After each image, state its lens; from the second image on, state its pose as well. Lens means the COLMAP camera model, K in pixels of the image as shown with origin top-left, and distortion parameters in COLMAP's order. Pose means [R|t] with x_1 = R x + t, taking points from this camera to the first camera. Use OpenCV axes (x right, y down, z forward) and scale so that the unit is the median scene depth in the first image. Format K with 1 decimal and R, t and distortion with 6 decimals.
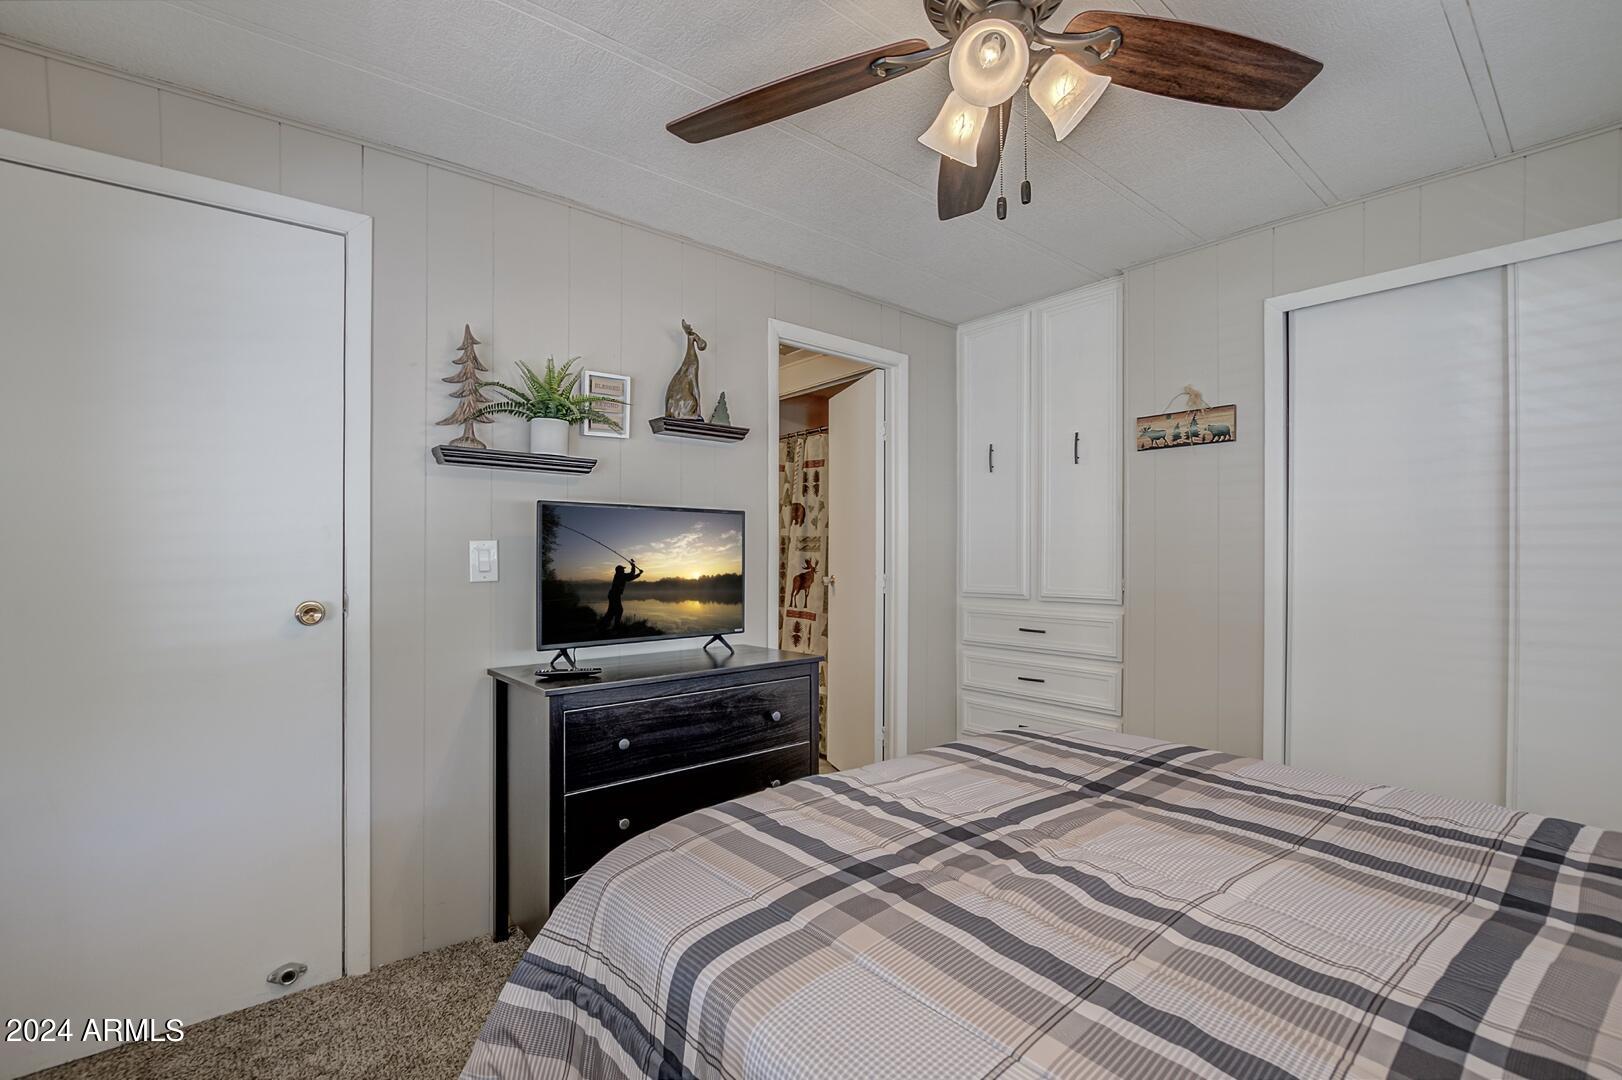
lens RADIAL K [[715.9, 0, 805.3], [0, 715.9, 544.2], [0, 0, 1]] dist [-0.025268, 0.000680]
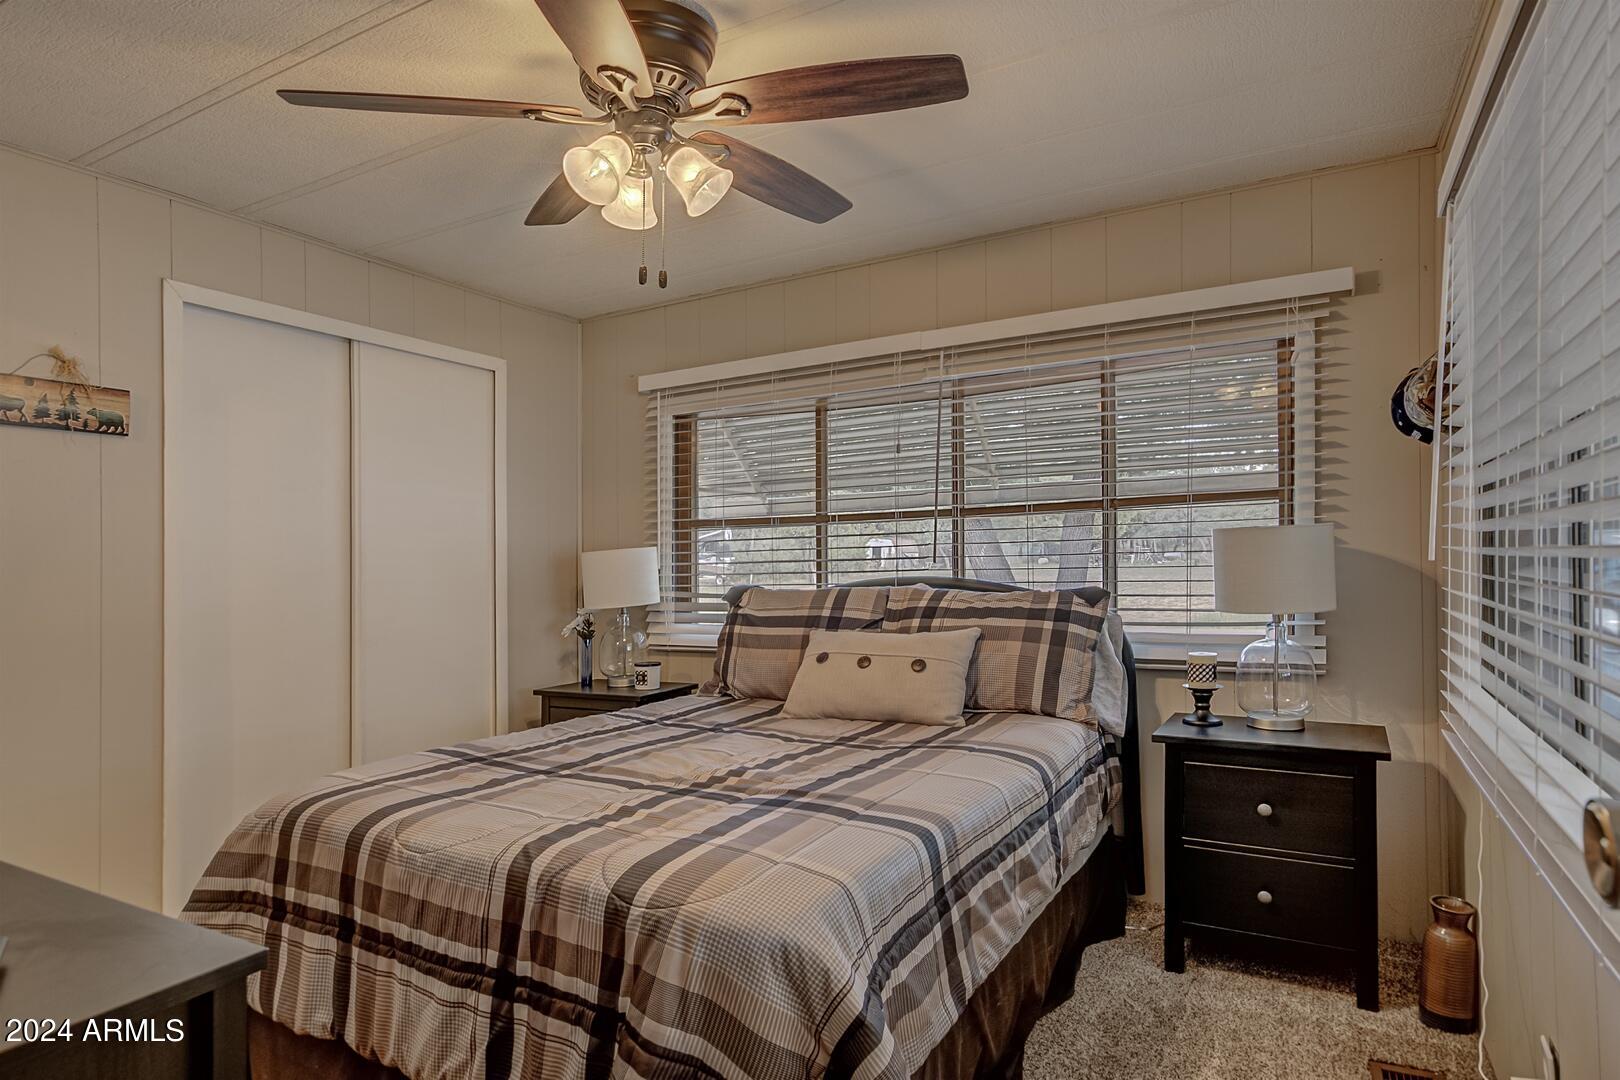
lens RADIAL K [[888.0, 0, 807.0], [0, 888.0, 549.0], [0, 0, 1]] dist [-0.000553, 0.000009]
pose [[-0.334009, 0.022756, 0.942295, -0.599841], [0.011193, 0.999734, -0.020175, 0.012059], [-0.942503, 0.003808, -0.334175, 0.606841]]
